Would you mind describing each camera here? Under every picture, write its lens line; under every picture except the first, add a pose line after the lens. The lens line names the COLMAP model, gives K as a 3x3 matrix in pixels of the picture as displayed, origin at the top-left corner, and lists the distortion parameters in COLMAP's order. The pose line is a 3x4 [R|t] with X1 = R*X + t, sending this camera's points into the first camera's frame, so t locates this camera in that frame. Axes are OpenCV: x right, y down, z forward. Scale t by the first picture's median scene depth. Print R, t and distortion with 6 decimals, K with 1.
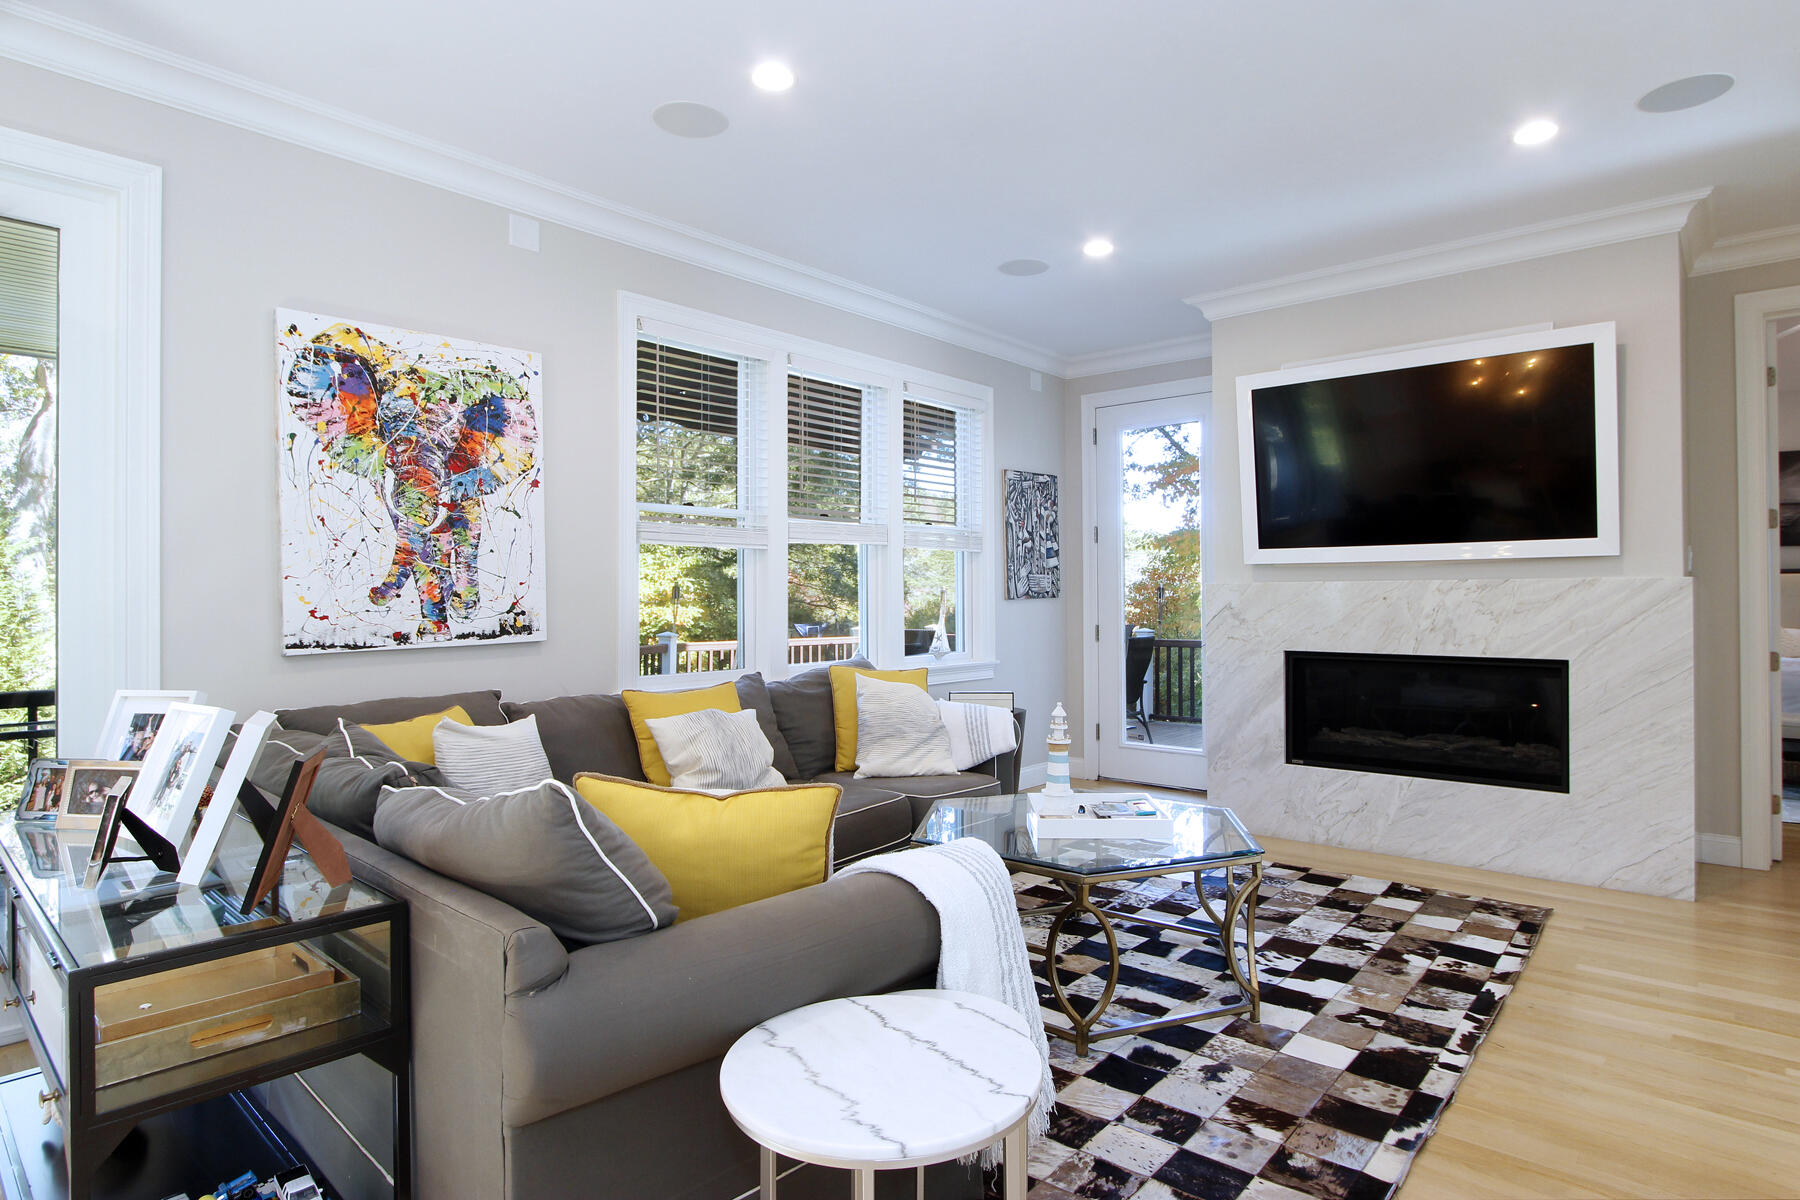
lens RADIAL K [[982.9, 0, 900.0], [0, 982.9, 600.0], [0, 0, 1]] dist [-0.020736, 0.000474]
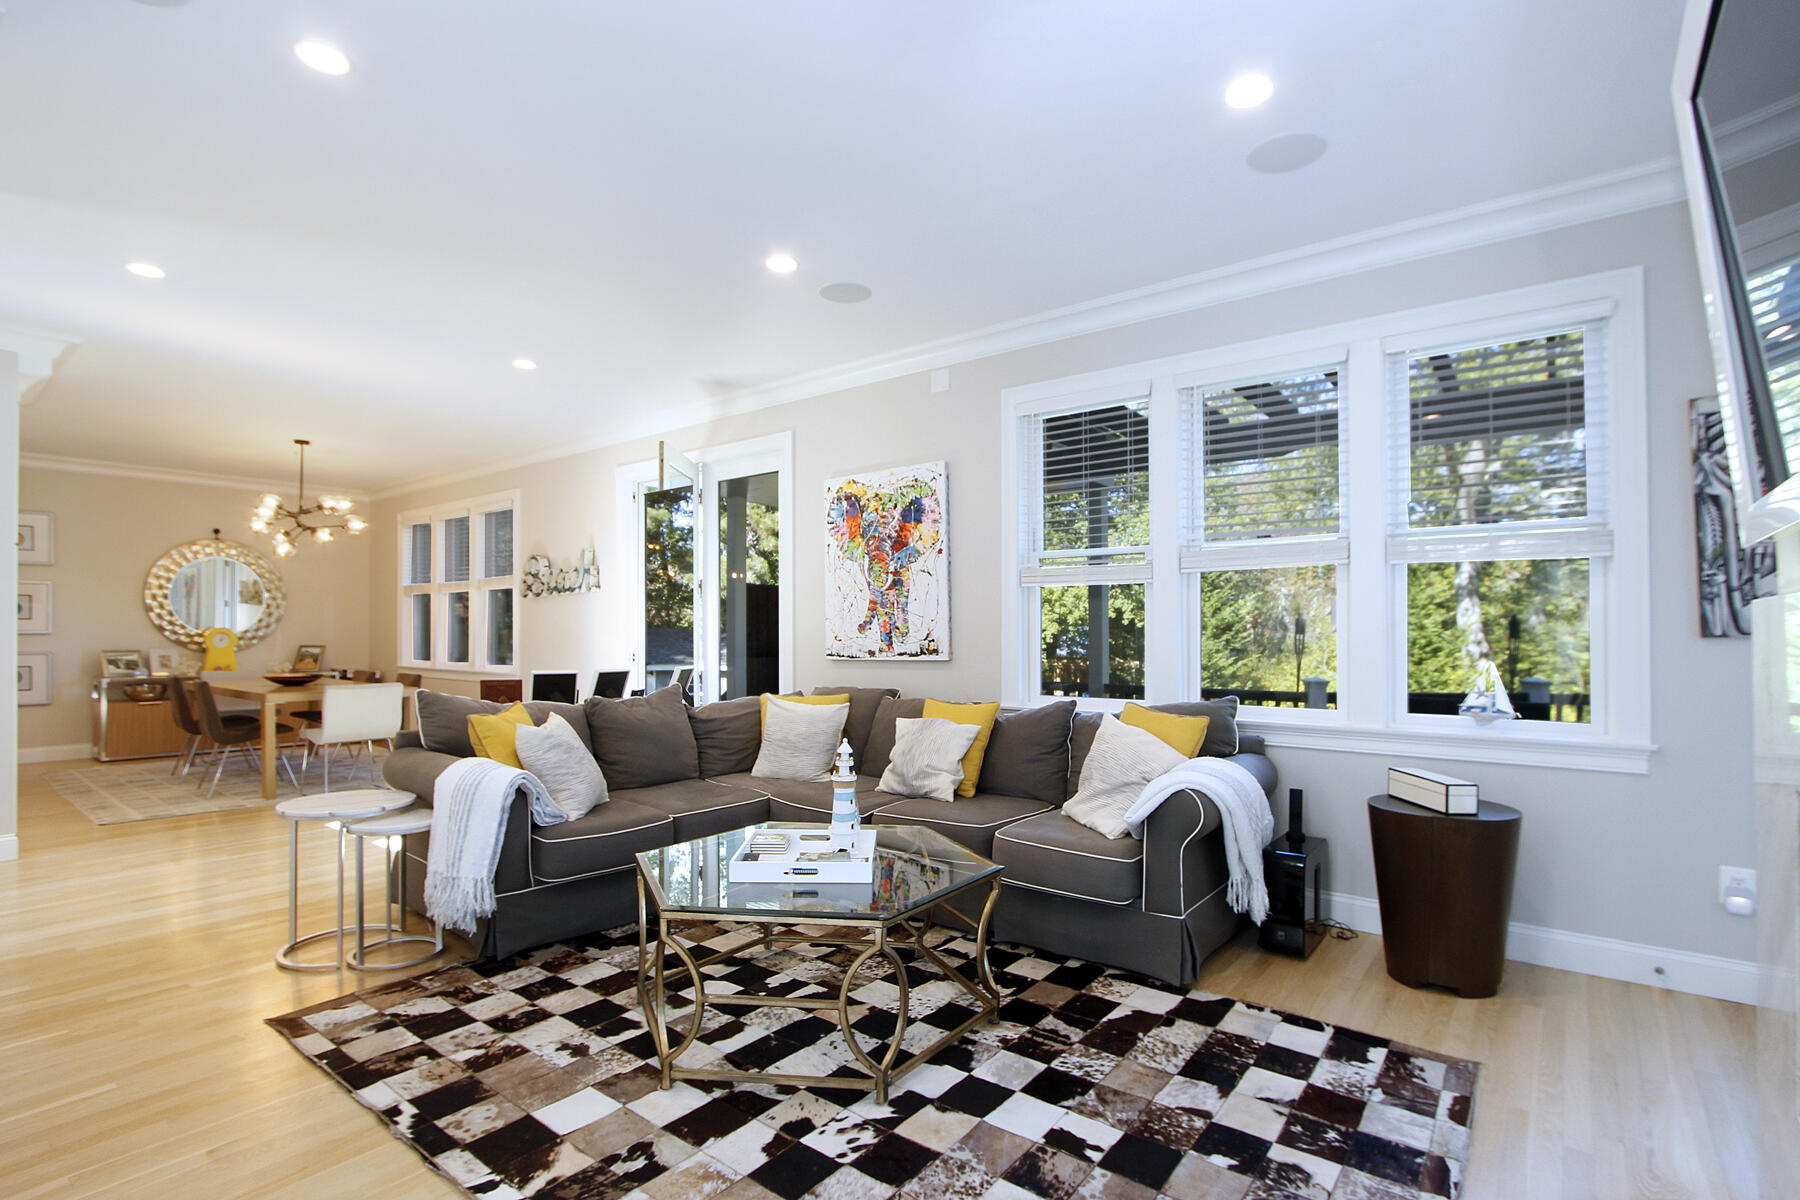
lens RADIAL K [[829.9, 0, 899.2], [0, 829.9, 634.2], [0, 0, 1]] dist [-0.027610, -0.000253]
pose [[0.065826, 0.003706, -0.997824, 0.944742], [-0.008414, 0.999960, 0.003159, 0.000355], [0.997796, 0.008187, 0.065854, 0.959613]]
